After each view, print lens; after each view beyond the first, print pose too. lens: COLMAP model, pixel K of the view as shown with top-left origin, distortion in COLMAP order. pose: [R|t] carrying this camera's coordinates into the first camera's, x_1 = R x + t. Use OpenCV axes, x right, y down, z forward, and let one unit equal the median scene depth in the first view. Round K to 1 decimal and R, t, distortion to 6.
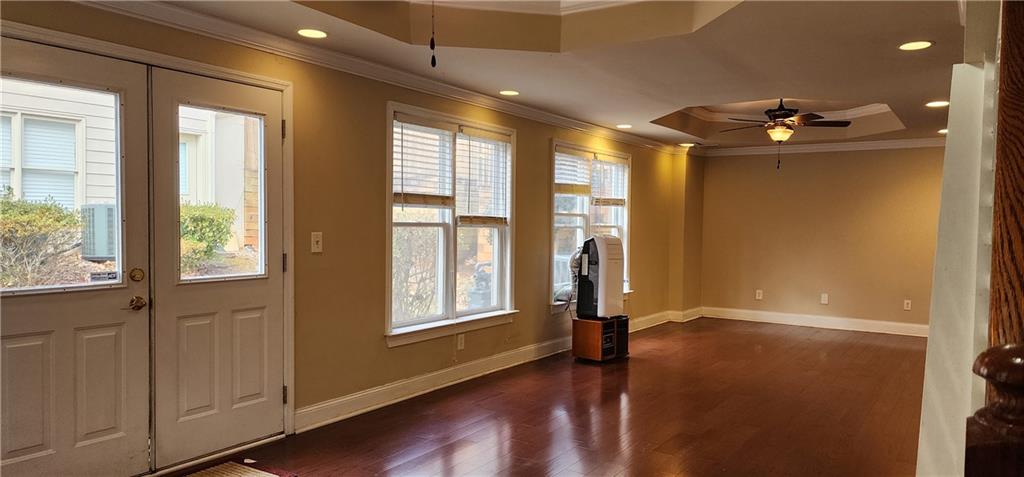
lens RADIAL K [[656.4, 0, 515.0], [0, 656.4, 253.2], [0, 0, 1]] dist [0.048563, -0.060696]
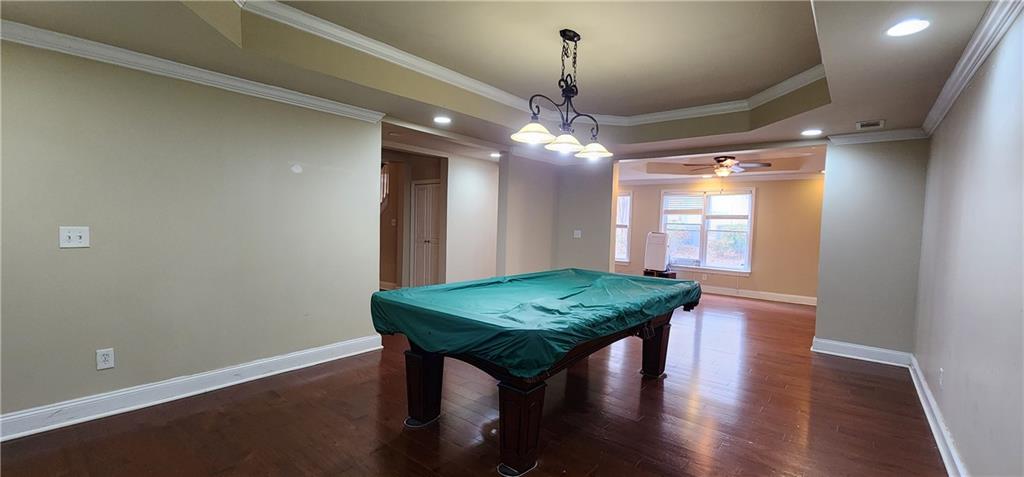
lens RADIAL K [[418.8, 0, 497.8], [0, 418.8, 242.1], [0, 0, 1]] dist [0.000254, 0.000054]
pose [[-0.098911, 0.031009, -0.994613, 1.631311], [-0.075189, 0.996424, 0.038543, -0.010604], [0.992252, 0.078597, -0.096226, 0.625574]]
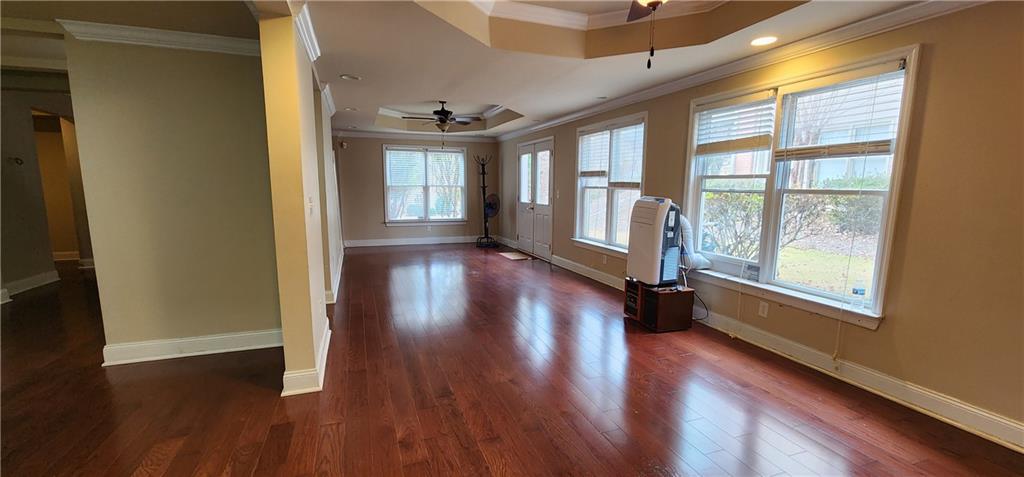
lens RADIAL K [[427.2, 0, 510.4], [0, 427.2, 246.1], [0, 0, 1]] dist [-0.000013, 0.000190]
pose [[-0.583876, 0.100454, -0.805604, 0.799803], [-0.048641, 0.986204, 0.158227, -0.048898], [0.810385, 0.131571, -0.570934, 1.237874]]
